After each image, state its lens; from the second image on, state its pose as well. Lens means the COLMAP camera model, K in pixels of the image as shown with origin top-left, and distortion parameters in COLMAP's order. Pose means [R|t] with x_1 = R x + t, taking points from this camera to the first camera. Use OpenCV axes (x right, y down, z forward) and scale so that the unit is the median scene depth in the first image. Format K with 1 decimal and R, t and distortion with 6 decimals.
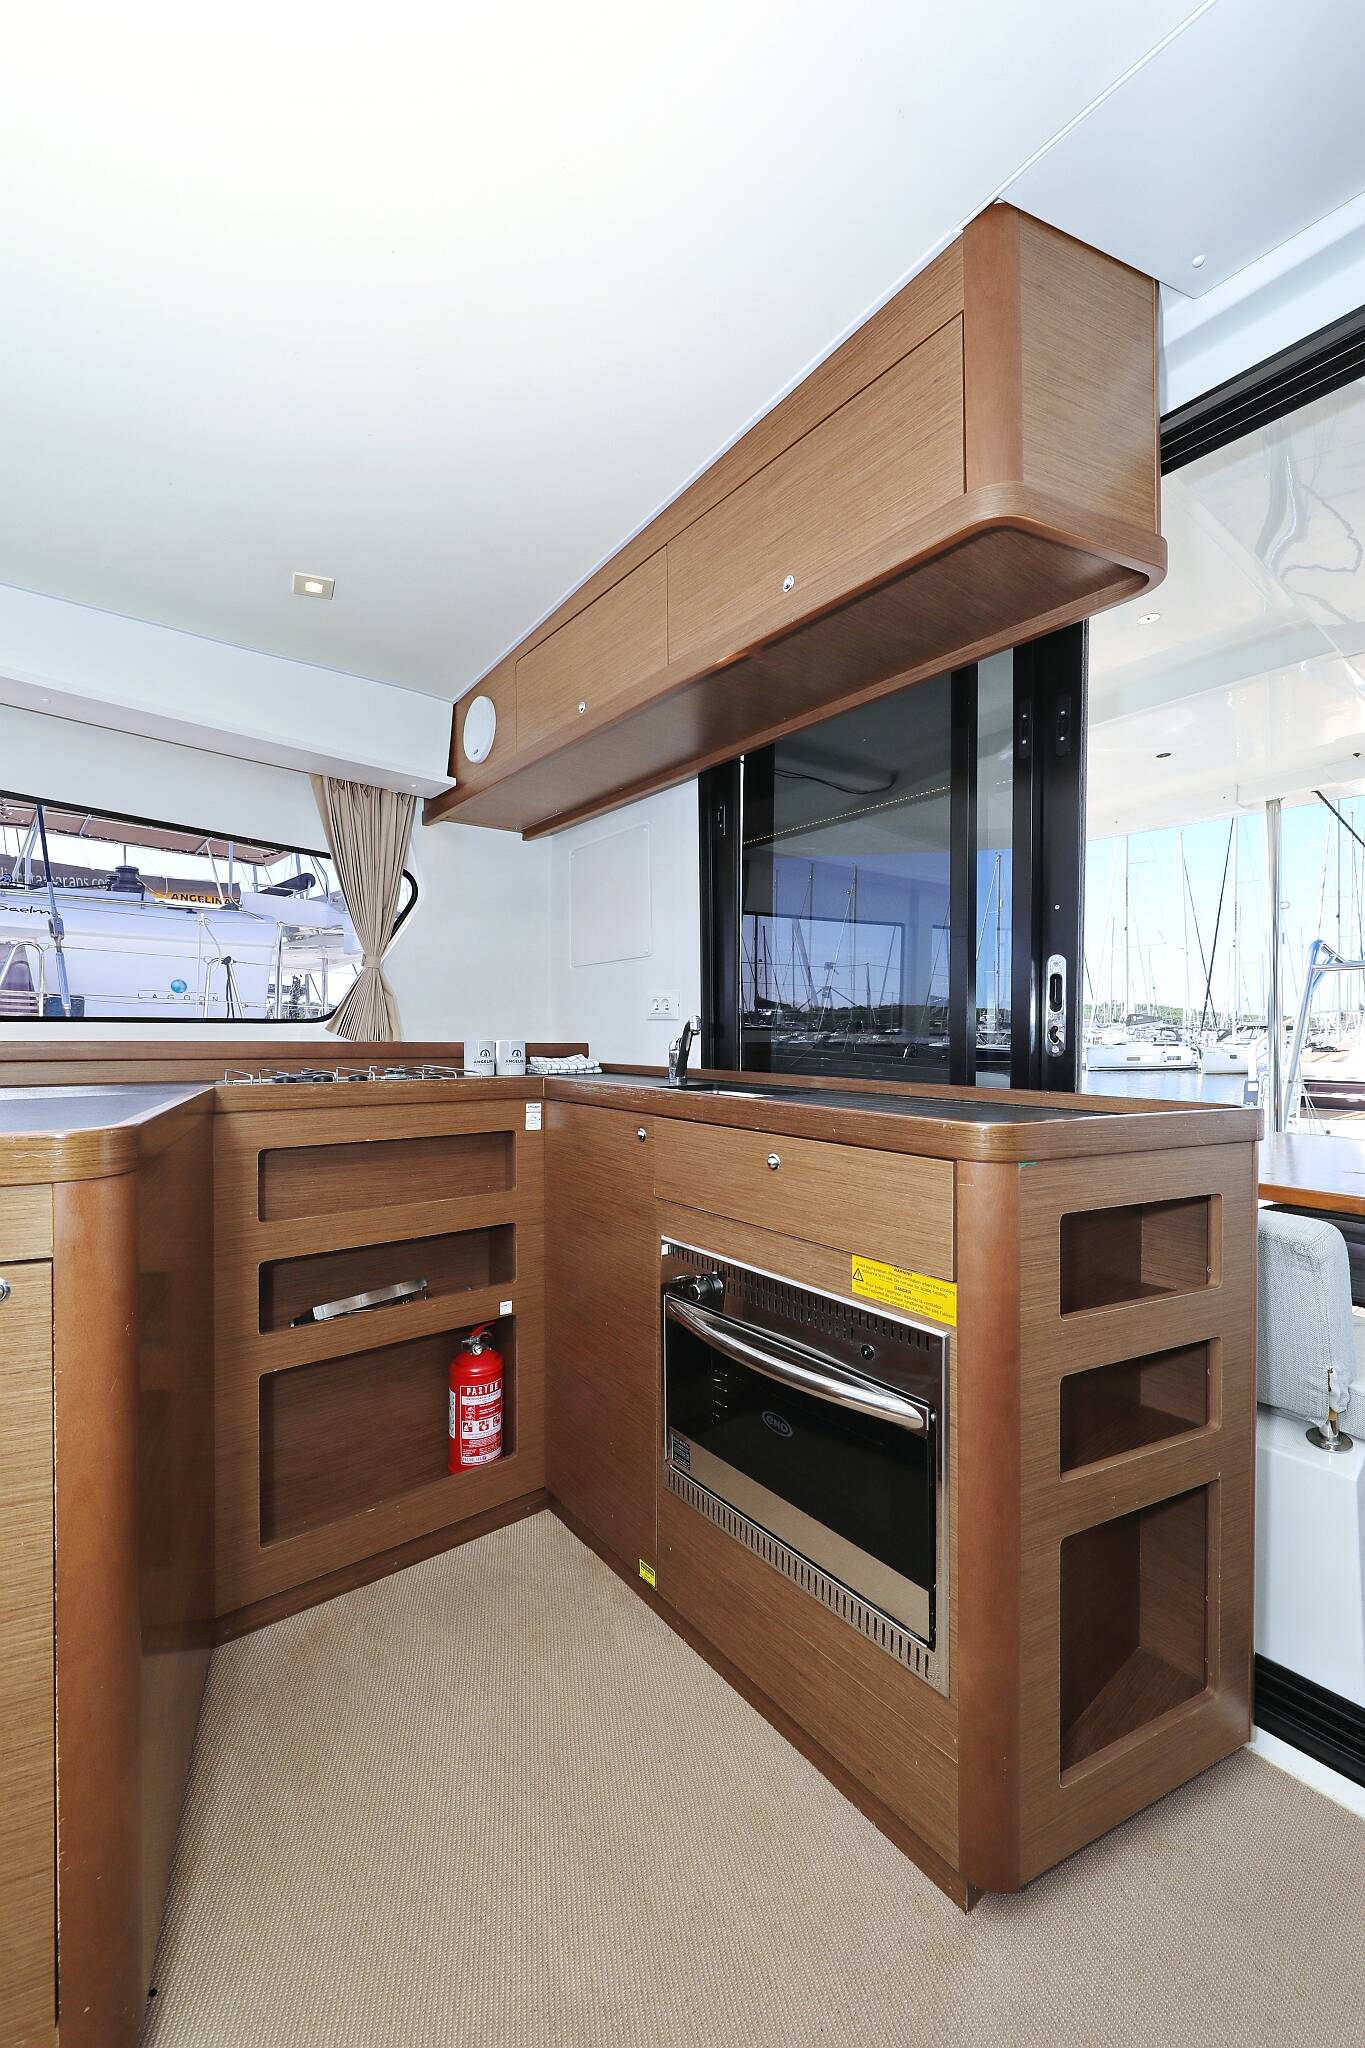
lens RADIAL K [[766.6, 0, 681.4], [0, 766.6, 1042.9], [0, 0, 1]] dist [0.006264, 0.000012]
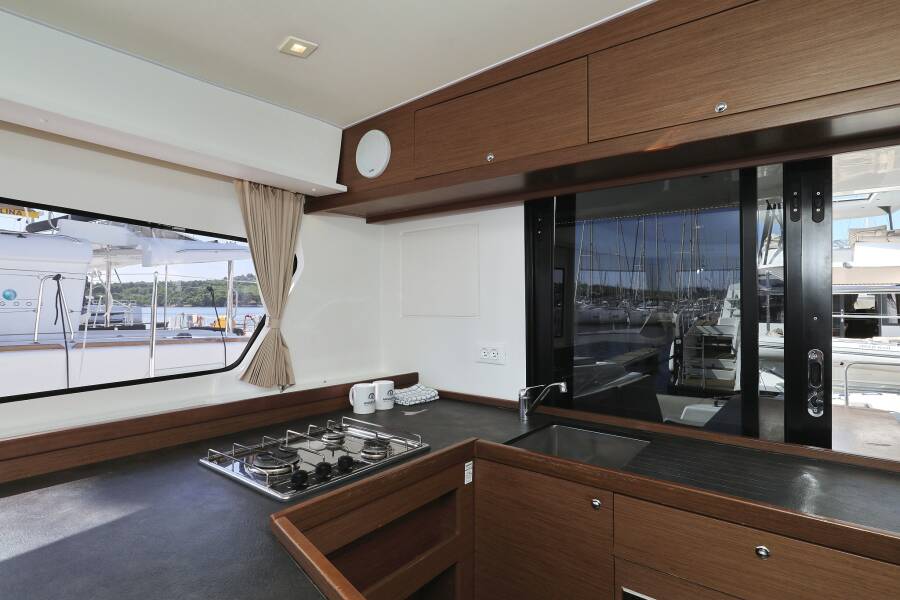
lens RADIAL K [[468.8, 0, 454.1], [0, 468.8, 295.1], [0, 0, 1]] dist [0.004196, -0.001644]
pose [[0.971858, 0.008094, 0.235428, -0.408200], [-0.001914, 0.999648, -0.026467, -0.182963], [-0.235559, 0.025272, 0.971531, 0.233014]]
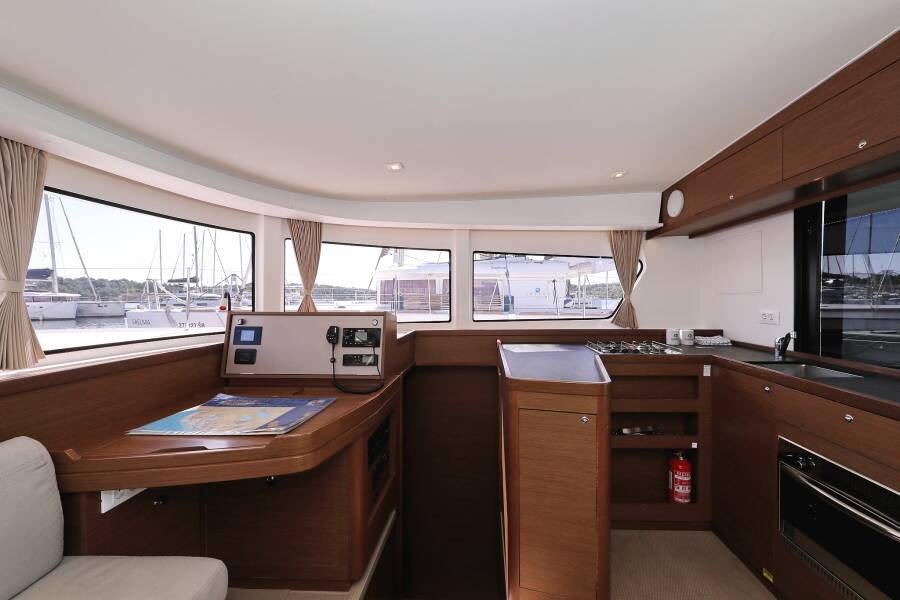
lens RADIAL K [[343.0, 0, 465.6], [0, 343.0, 303.5], [0, 0, 1]] dist [-0.007269, -0.000450]
pose [[0.739448, 0.004573, -0.673198, -0.029724], [0.002369, 0.999953, 0.009394, -0.132563], [0.673209, -0.008541, 0.739403, -0.329759]]
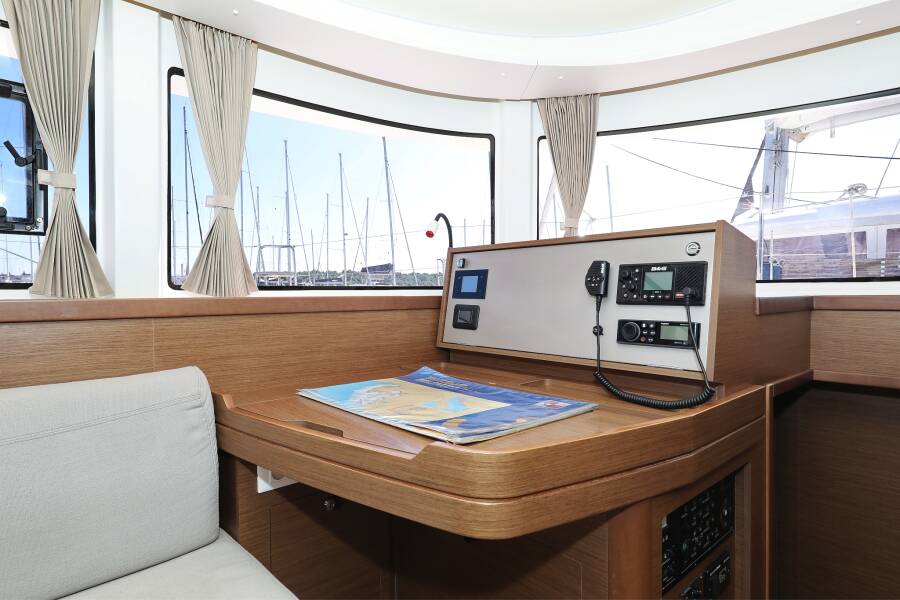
lens RADIAL K [[473.4, 0, 417.2], [0, 473.4, 295.1], [0, 0, 1]] dist [-0.002751, -0.000761]
pose [[-0.009603, -0.002664, -0.999950, -0.332599], [-0.002978, 0.999992, -0.002636, 0.005800], [0.999949, 0.002952, -0.009611, -0.083126]]
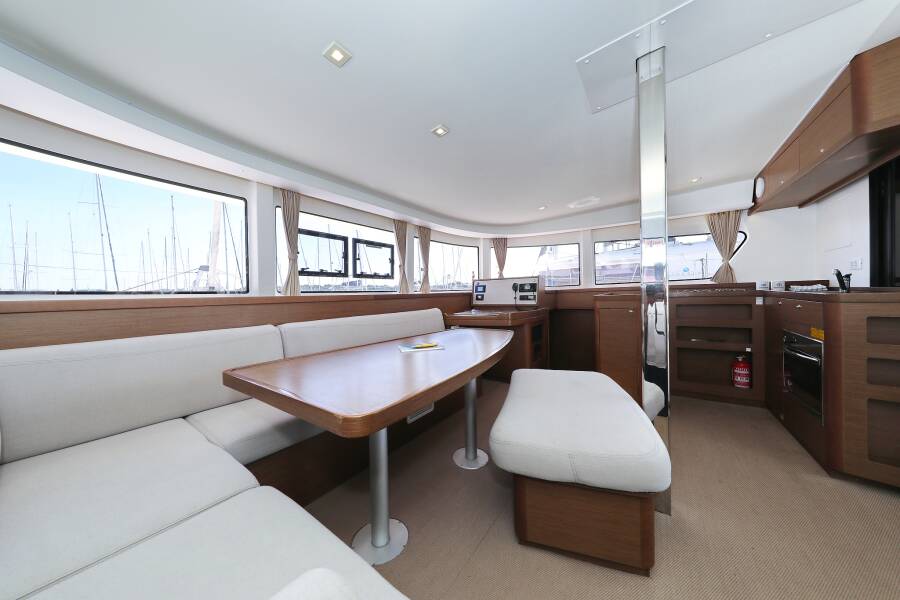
lens RADIAL K [[283.5, 0, 432.6], [0, 283.5, 297.8], [0, 0, 1]] dist [0.004572, -0.000309]
pose [[0.221203, -0.003671, -0.975221, 0.809241], [0.025843, 0.999664, 0.002099, 0.037481], [0.974885, -0.025667, 0.221223, -0.854870]]
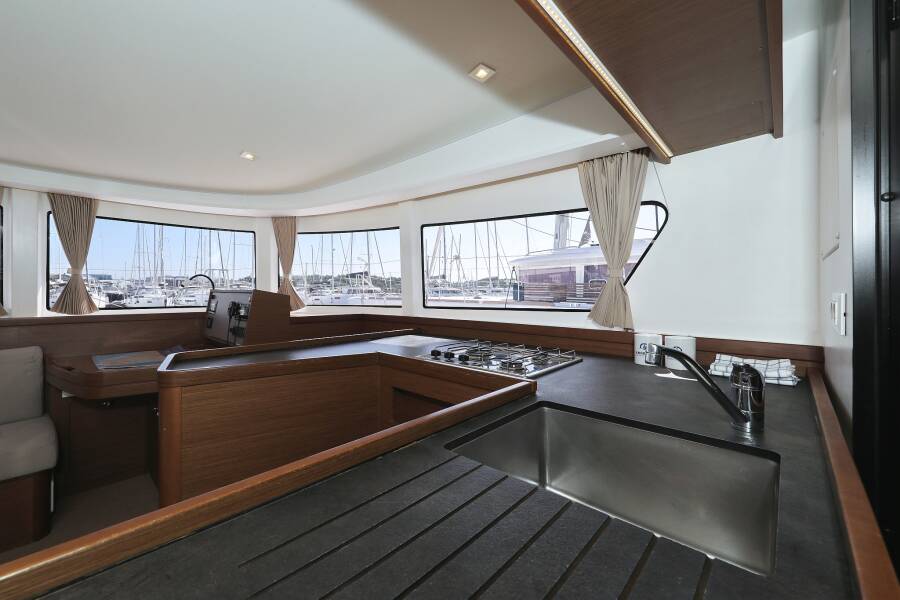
lens RADIAL K [[336.9, 0, 438.7], [0, 336.9, 292.9], [0, 0, 1]] dist [0.006264, 0.000012]
pose [[0.103816, -0.000540, -0.994596, 0.288522], [-0.011324, 0.999934, -0.001725, -0.089517], [0.994532, 0.011442, 0.103803, 0.845812]]
